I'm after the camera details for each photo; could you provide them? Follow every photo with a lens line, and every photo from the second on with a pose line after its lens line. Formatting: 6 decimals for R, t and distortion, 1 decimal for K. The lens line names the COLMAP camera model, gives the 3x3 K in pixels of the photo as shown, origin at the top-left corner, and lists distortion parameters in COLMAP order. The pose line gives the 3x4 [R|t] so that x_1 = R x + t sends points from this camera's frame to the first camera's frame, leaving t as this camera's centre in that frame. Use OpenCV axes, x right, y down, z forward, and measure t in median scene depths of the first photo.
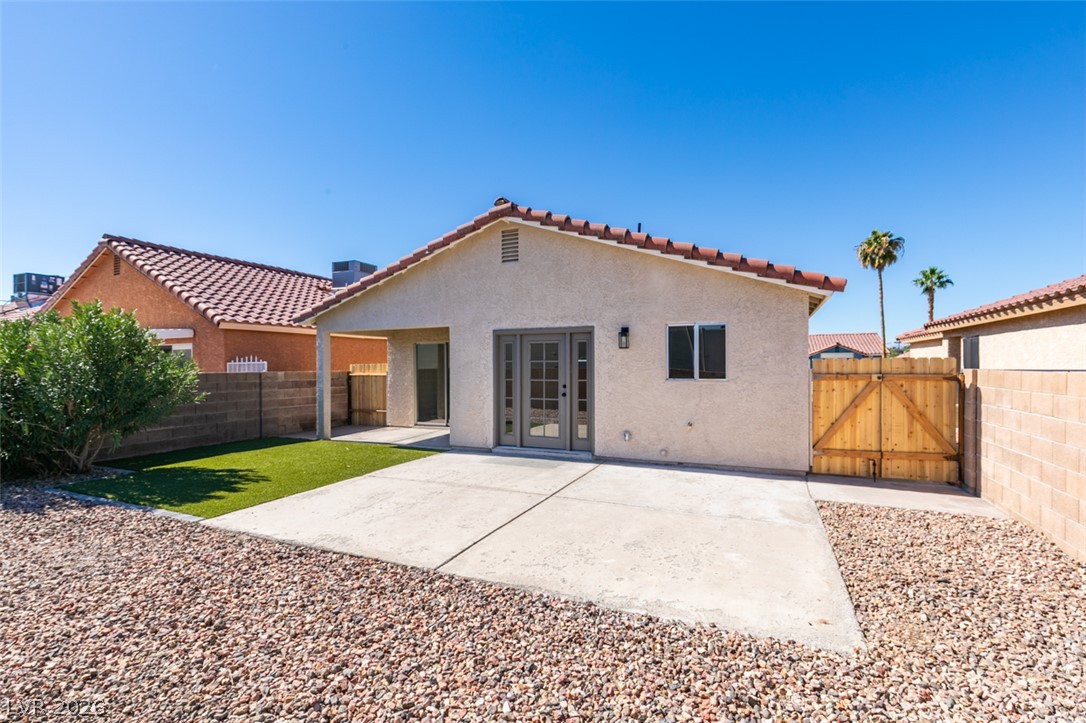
lens RADIAL K [[497.9, 0, 544.8], [0, 497.9, 365.4], [0, 0, 1]] dist [0.000243, -0.000434]
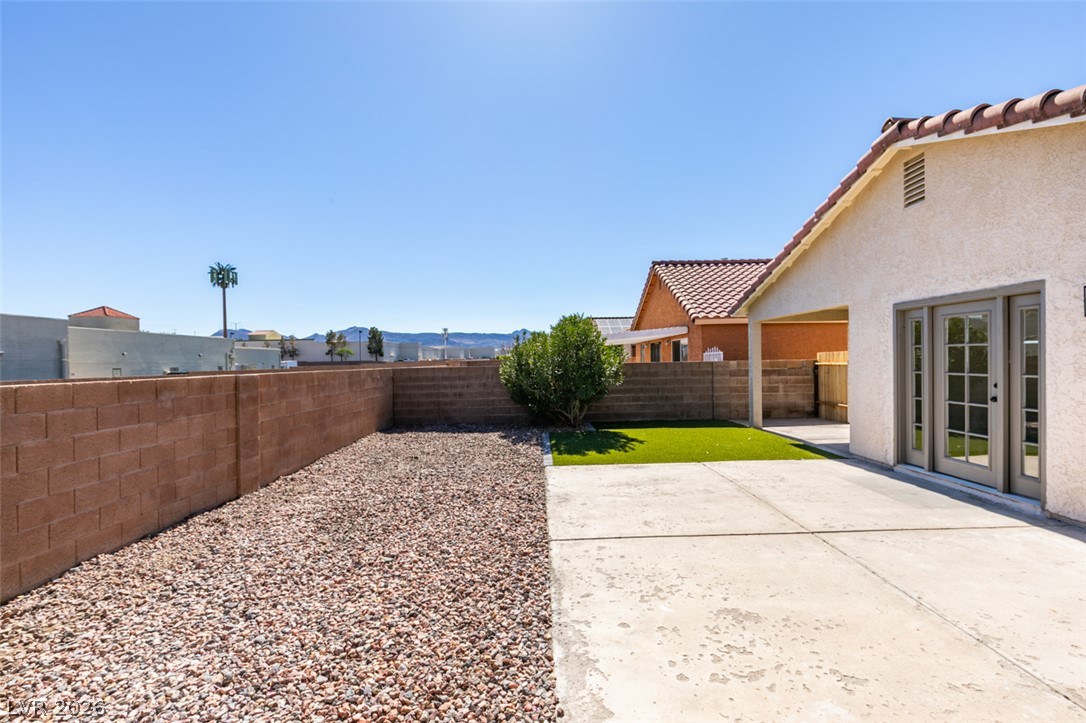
lens RADIAL K [[485.9, 0, 540.5], [0, 485.9, 363.0], [0, 0, 1]] dist [0.003895, -0.001186]
pose [[0.412327, 0.003063, -0.911031, 0.341610], [0.015595, 0.999824, 0.010419, -0.000006], [0.910902, -0.018503, 0.412207, 0.240443]]
